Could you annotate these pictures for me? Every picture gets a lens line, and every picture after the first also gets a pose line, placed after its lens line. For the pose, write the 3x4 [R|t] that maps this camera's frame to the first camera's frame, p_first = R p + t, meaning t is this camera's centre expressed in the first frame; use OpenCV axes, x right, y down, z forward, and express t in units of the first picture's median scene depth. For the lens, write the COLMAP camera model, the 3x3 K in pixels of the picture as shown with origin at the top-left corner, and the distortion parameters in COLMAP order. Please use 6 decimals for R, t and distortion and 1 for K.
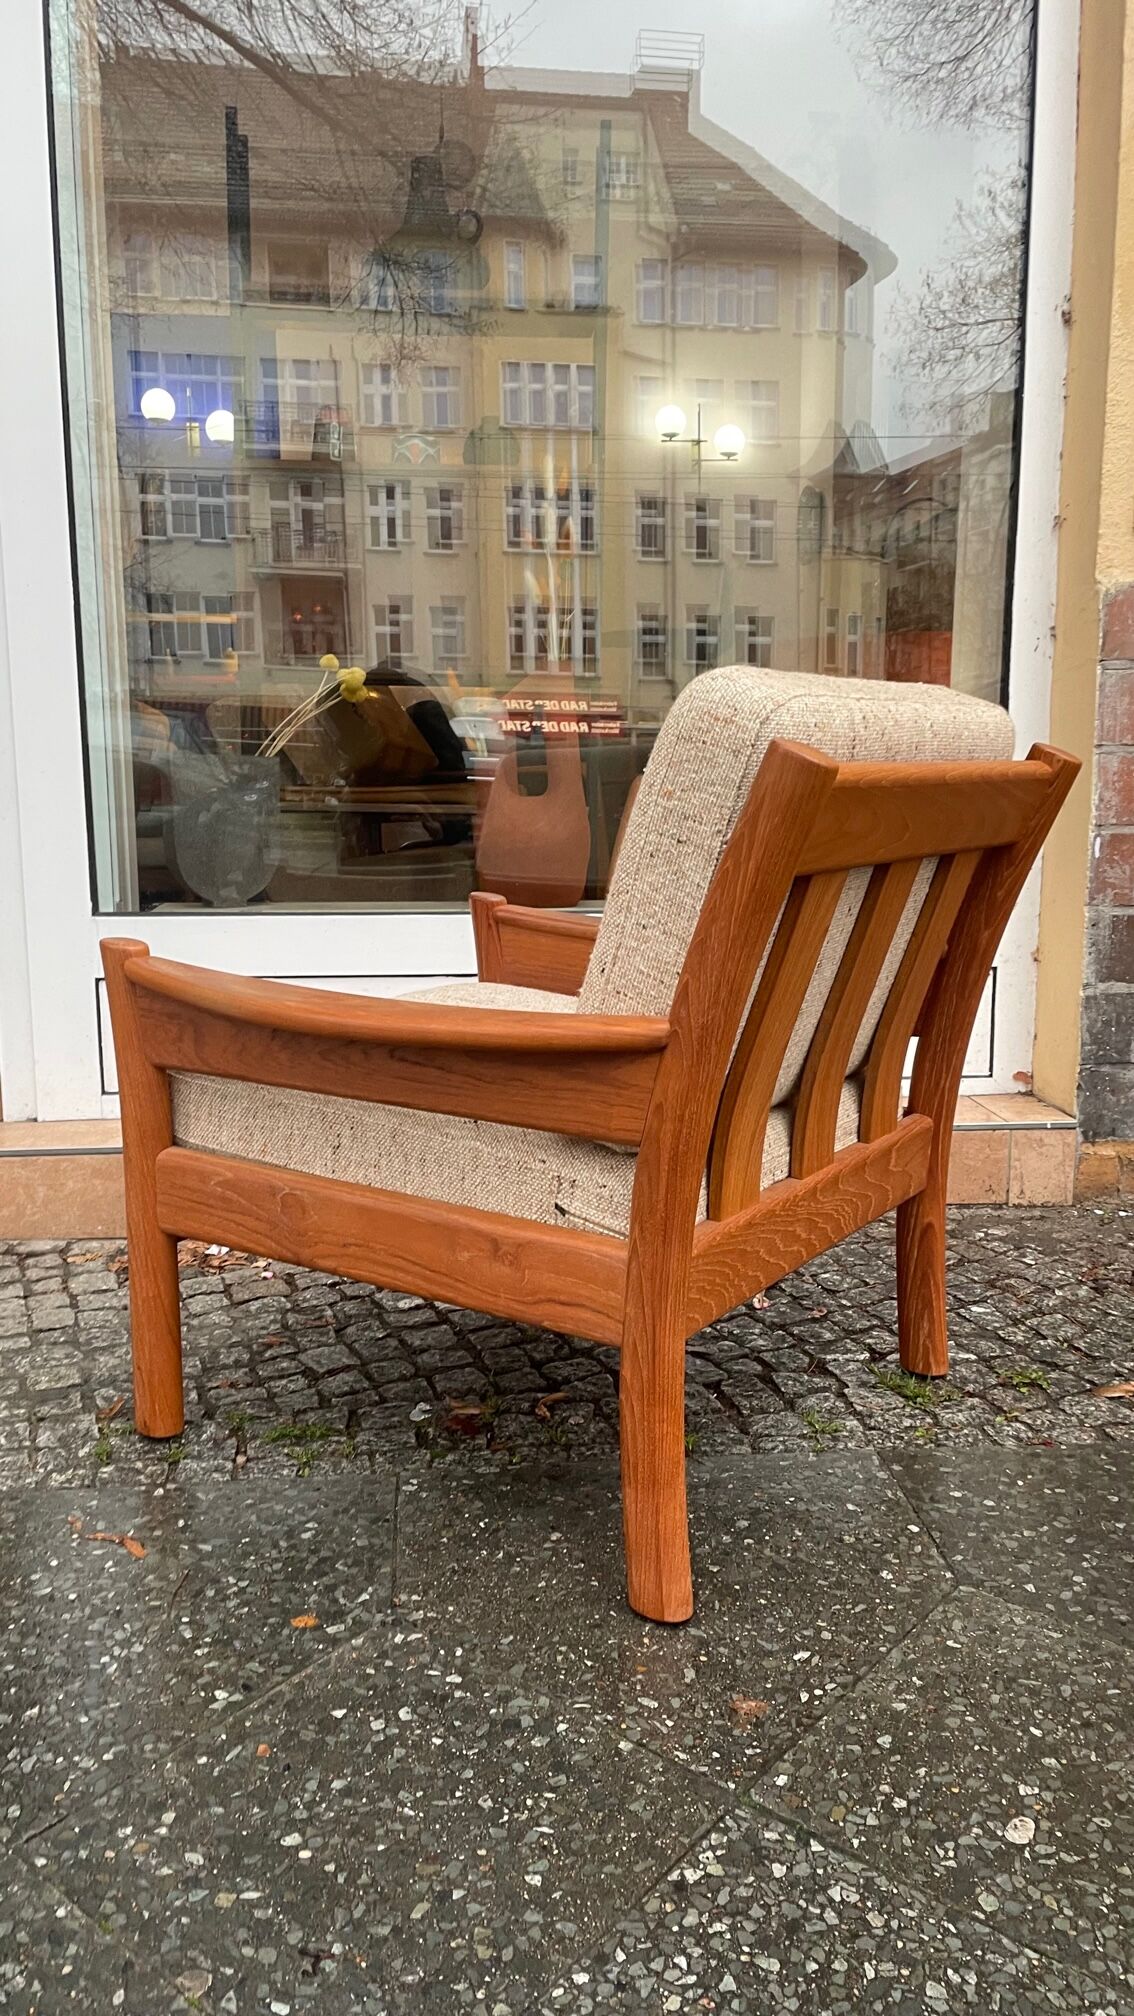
lens RADIAL K [[1524.2, 0, 581.8], [0, 1524.2, 1016.2], [0, 0, 1]] dist [0.079185, -0.107523]
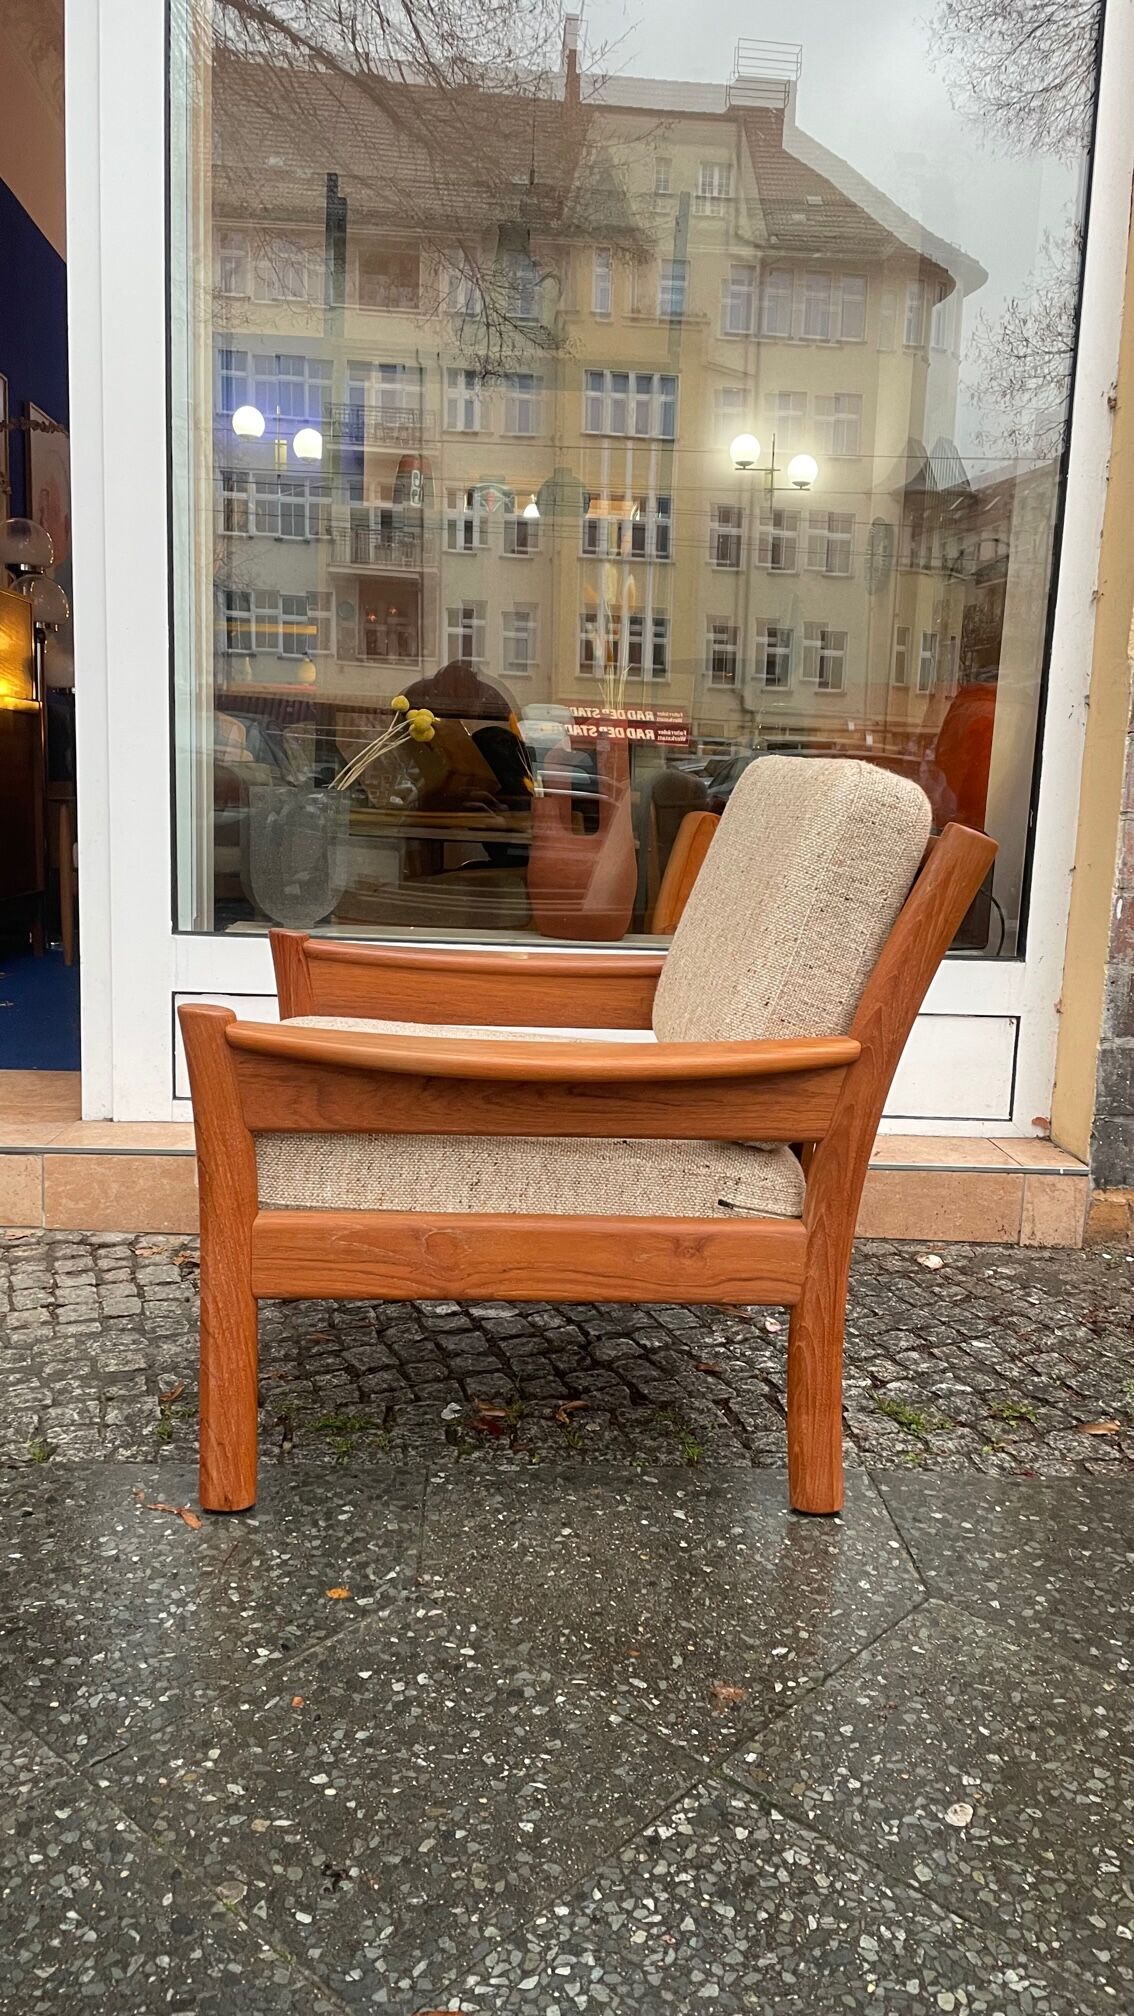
lens RADIAL K [[1524.2, 0, 568.0], [0, 1524.2, 1013.4], [0, 0, 1]] dist [0.079185, -0.107523]
pose [[0.998002, 0.044193, -0.045152, 0.016988], [-0.044373, 0.999011, -0.002990, -0.029619], [0.044975, 0.004988, 0.998976, -0.102112]]
